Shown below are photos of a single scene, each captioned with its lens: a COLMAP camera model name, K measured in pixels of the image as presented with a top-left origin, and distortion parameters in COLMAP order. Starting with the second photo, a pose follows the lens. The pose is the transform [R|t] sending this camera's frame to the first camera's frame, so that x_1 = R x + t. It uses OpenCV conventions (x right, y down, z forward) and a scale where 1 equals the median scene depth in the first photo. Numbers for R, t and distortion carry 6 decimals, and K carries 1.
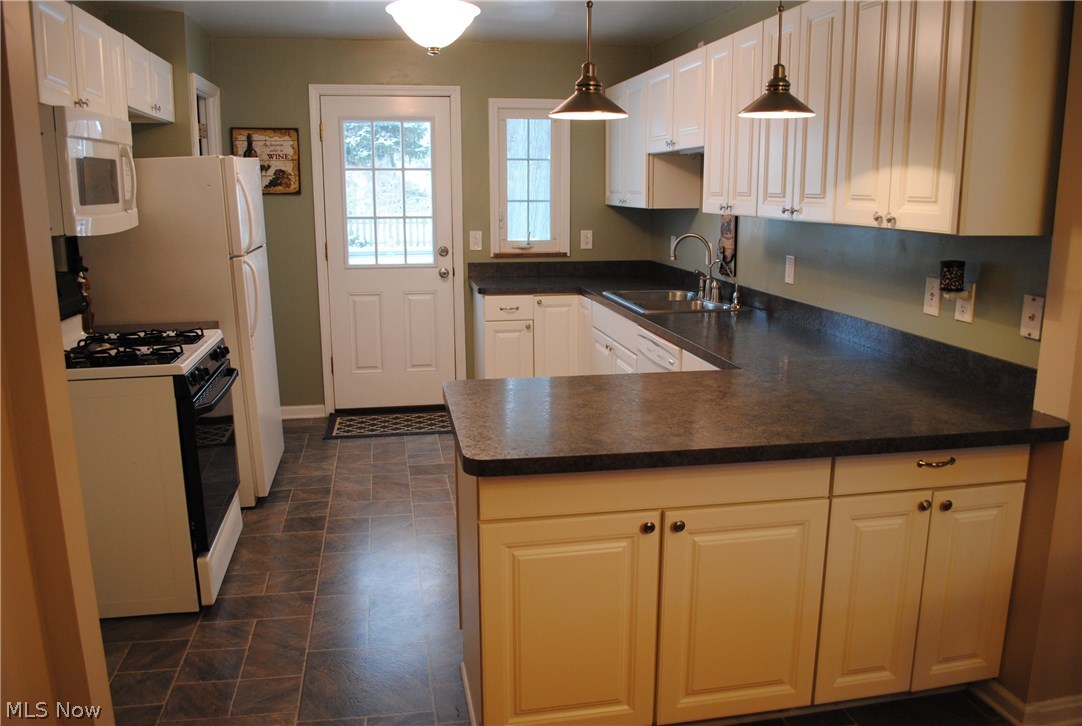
lens RADIAL K [[857.6, 0, 546.8], [0, 857.6, 367.2], [0, 0, 1]] dist [-0.081752, 0.008741]
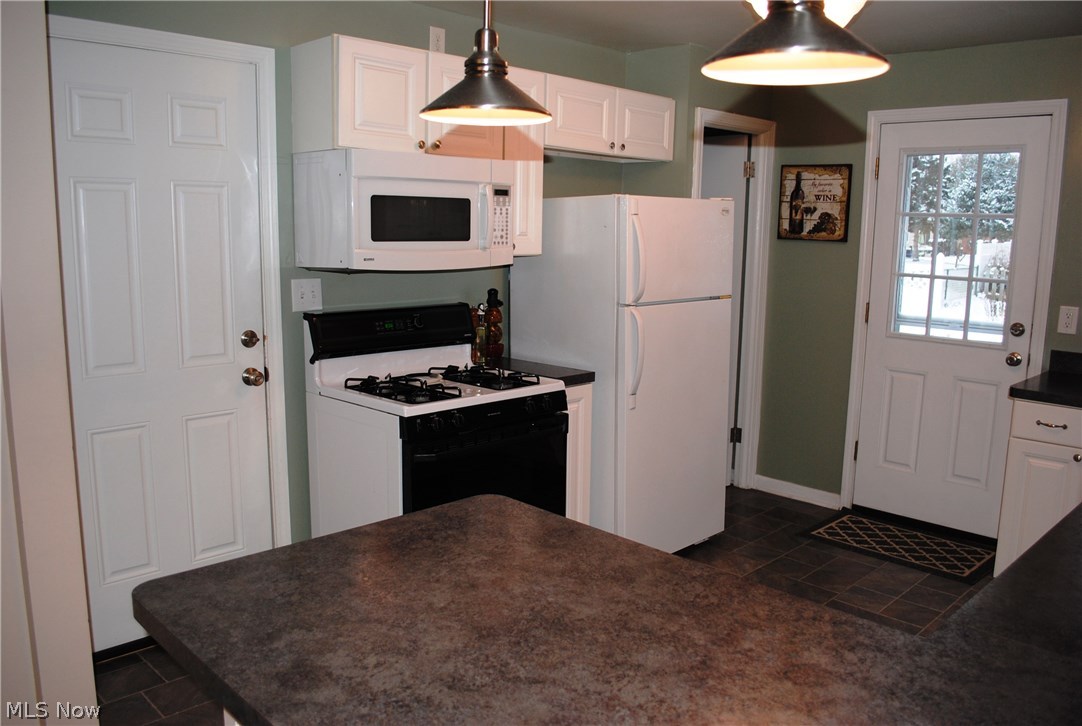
lens RADIAL K [[857.6, 0, 544.6], [0, 857.6, 356.6], [0, 0, 1]] dist [-0.081752, 0.008741]
pose [[0.568275, 0.136162, -0.811495, 0.239408], [-0.189339, 0.981388, 0.032078, -0.063870], [0.800759, 0.135418, 0.583479, 0.290124]]
